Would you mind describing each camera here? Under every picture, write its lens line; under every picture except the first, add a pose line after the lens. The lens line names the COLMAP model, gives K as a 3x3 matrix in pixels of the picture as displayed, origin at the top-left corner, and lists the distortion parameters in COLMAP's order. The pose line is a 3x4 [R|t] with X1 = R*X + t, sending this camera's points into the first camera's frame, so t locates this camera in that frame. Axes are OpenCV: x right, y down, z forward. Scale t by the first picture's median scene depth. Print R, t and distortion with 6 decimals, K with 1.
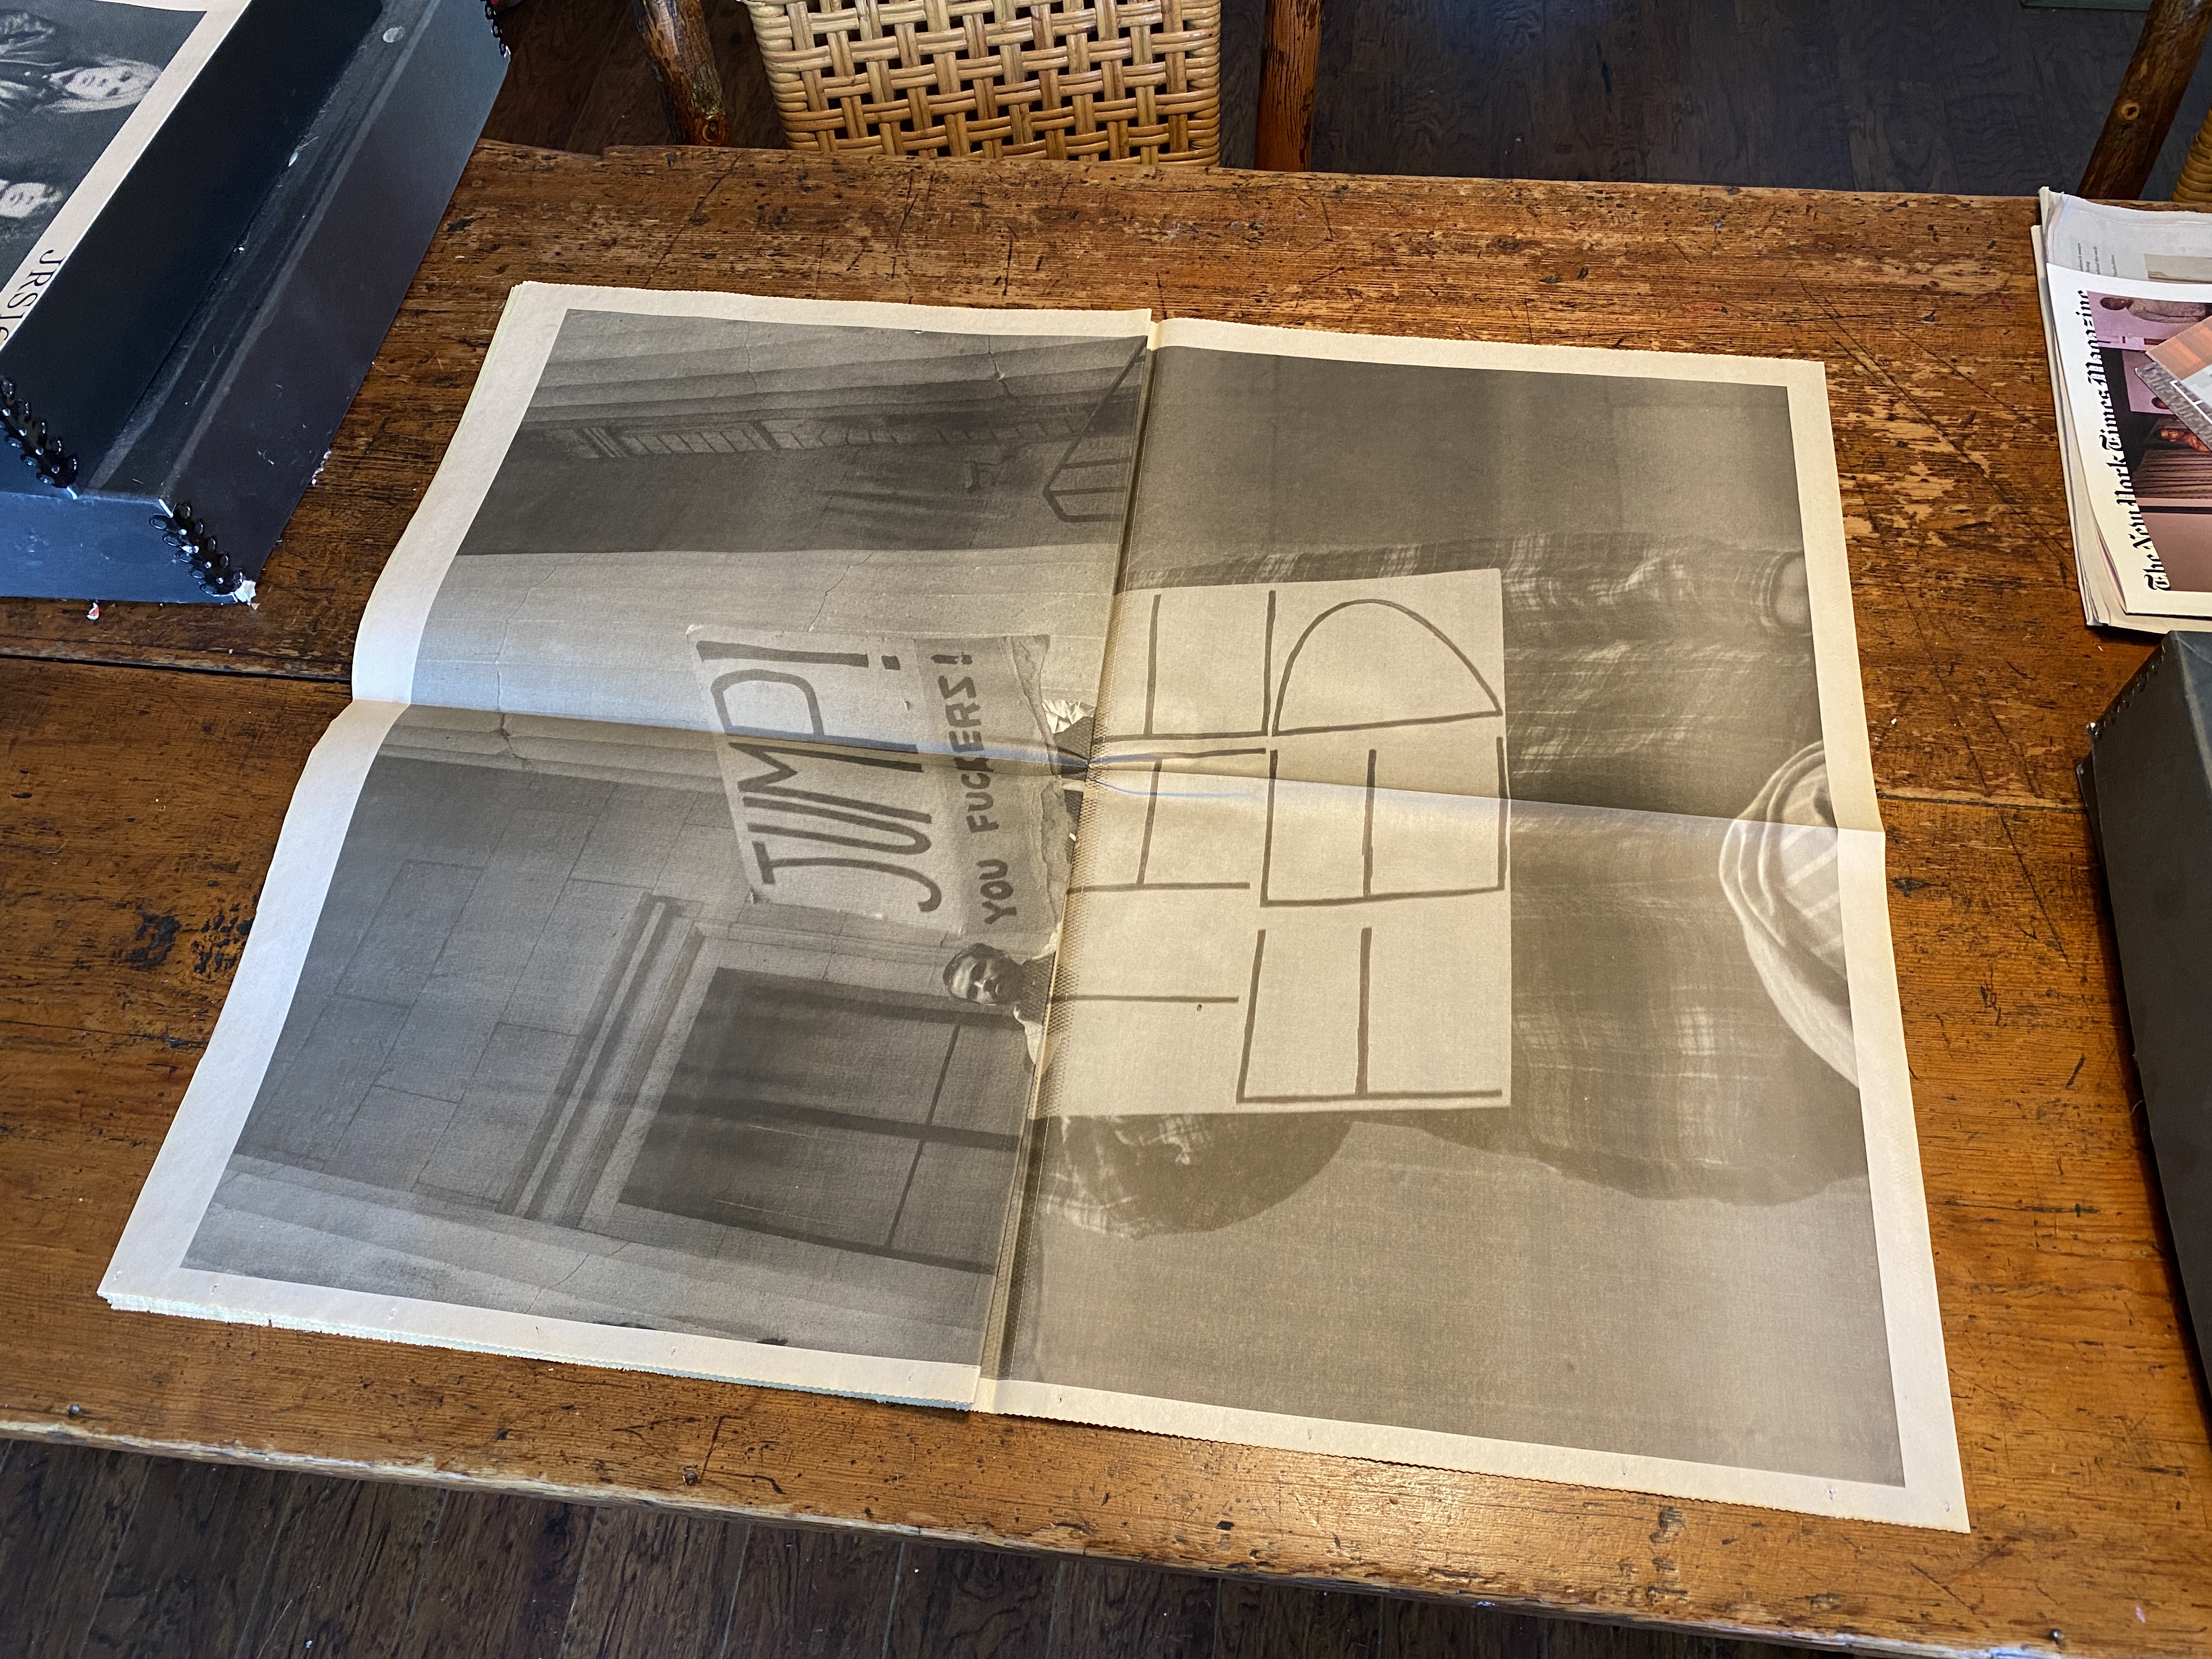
lens RADIAL K [[1727.3, 0, 1107.0], [0, 1727.3, 816.7], [0, 0, 1]] dist [-0.004637, 0.005046]
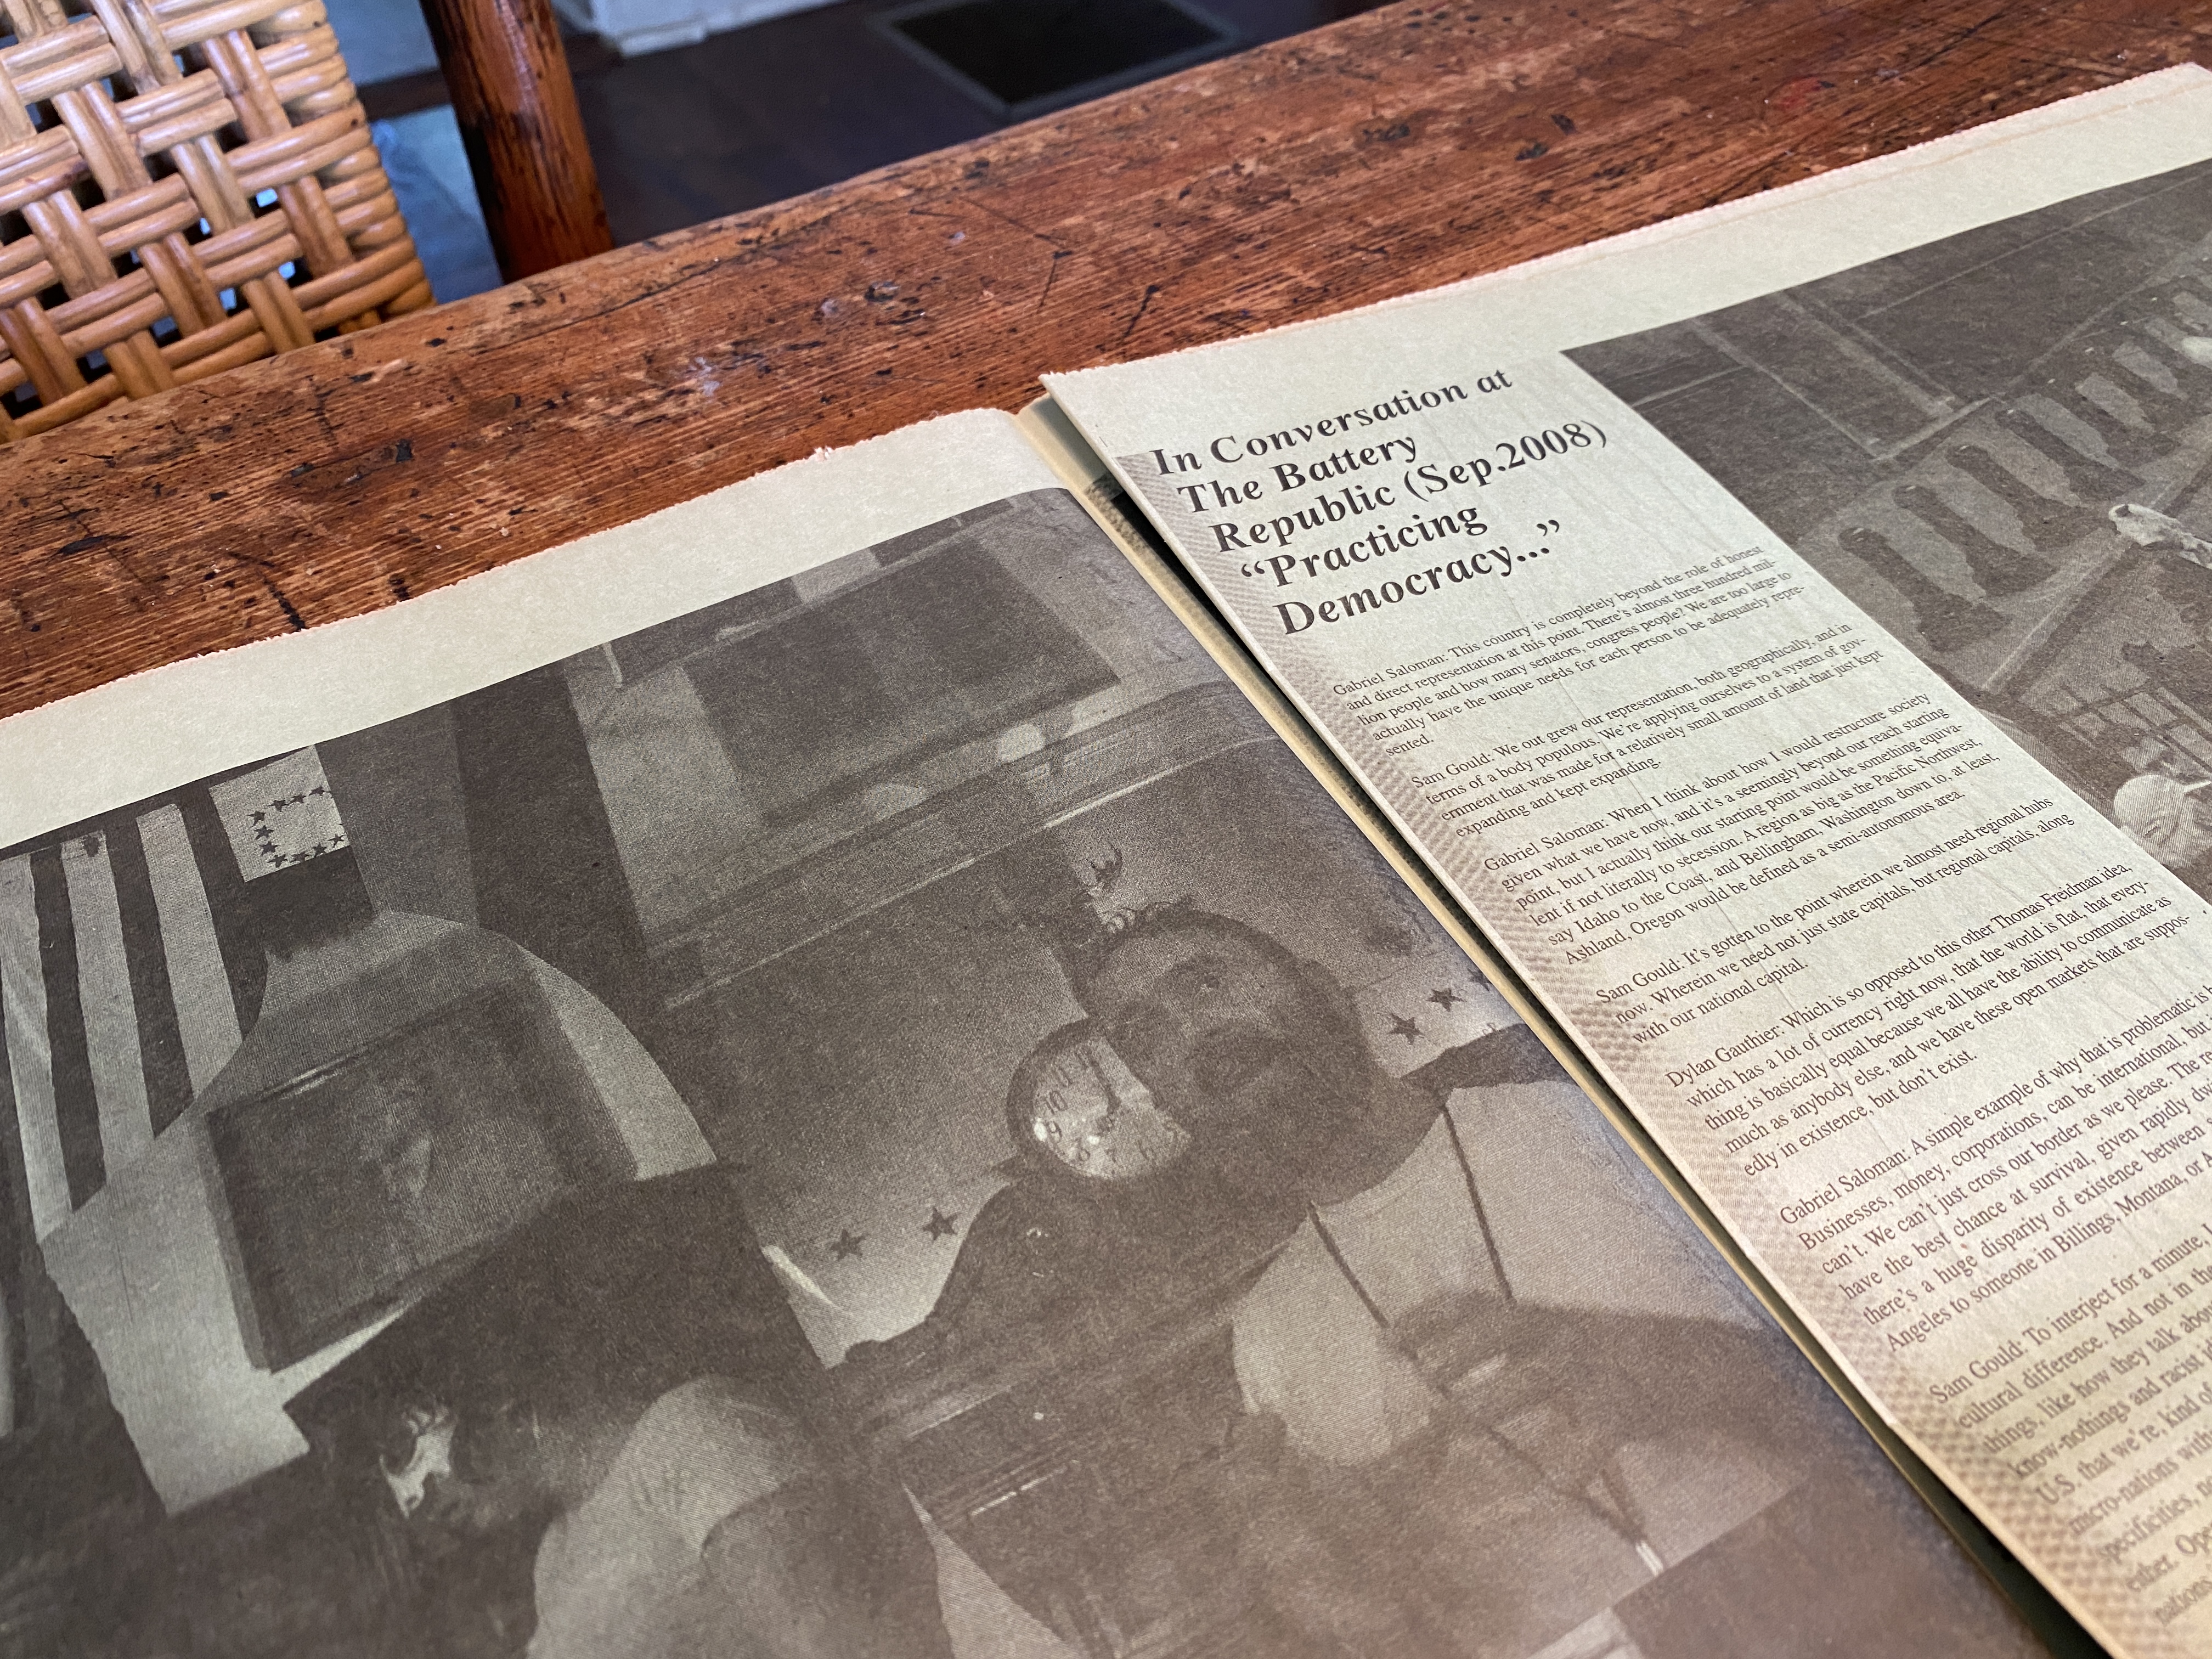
lens RADIAL K [[1727.3, 0, 1095.2], [0, 1727.3, 823.5], [0, 0, 1]] dist [-0.004637, 0.005046]
pose [[0.740675, -0.461039, 0.488716, -0.119045], [0.552385, 0.831945, -0.052339, -0.204113], [-0.382454, 0.308726, 0.870871, 0.703306]]
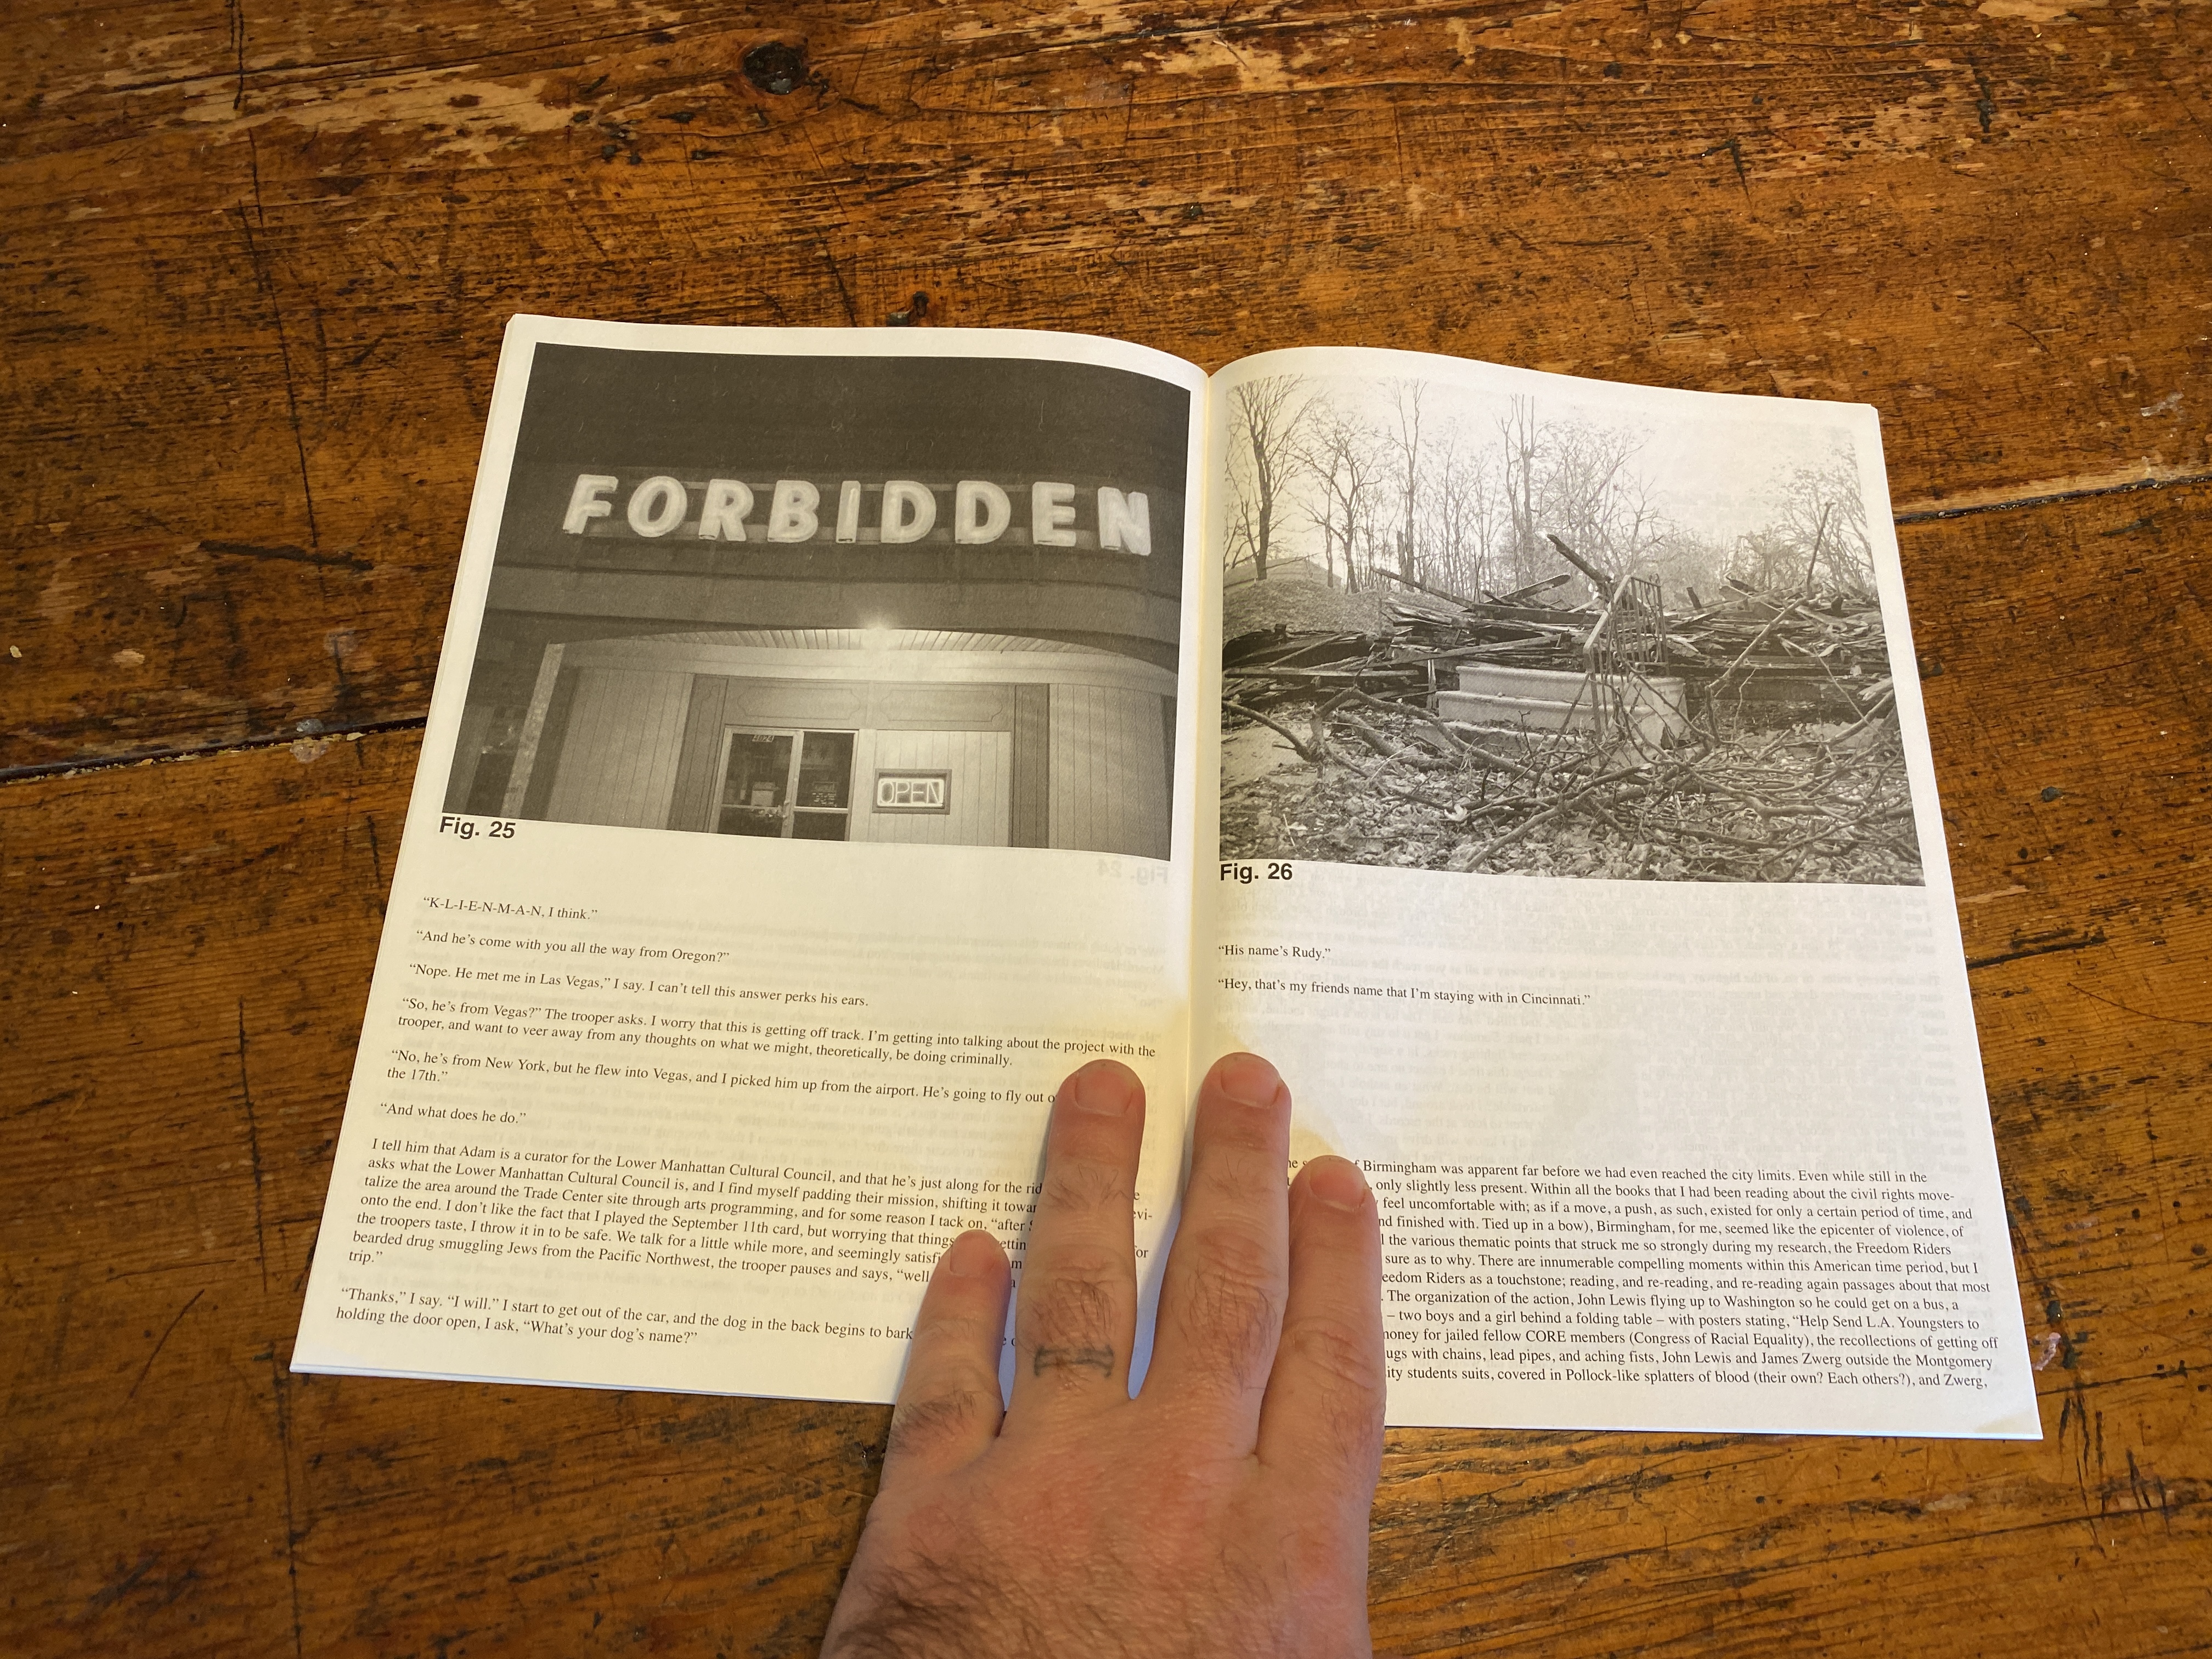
lens RADIAL K [[1727.3, 0, 1114.5], [0, 1727.3, 818.6], [0, 0, 1]] dist [-0.004637, 0.005046]
pose [[0.957319, -0.234475, 0.169003, -0.025686], [0.199996, 0.959510, 0.198347, -0.073145], [-0.208668, -0.156081, 0.965451, 0.421027]]
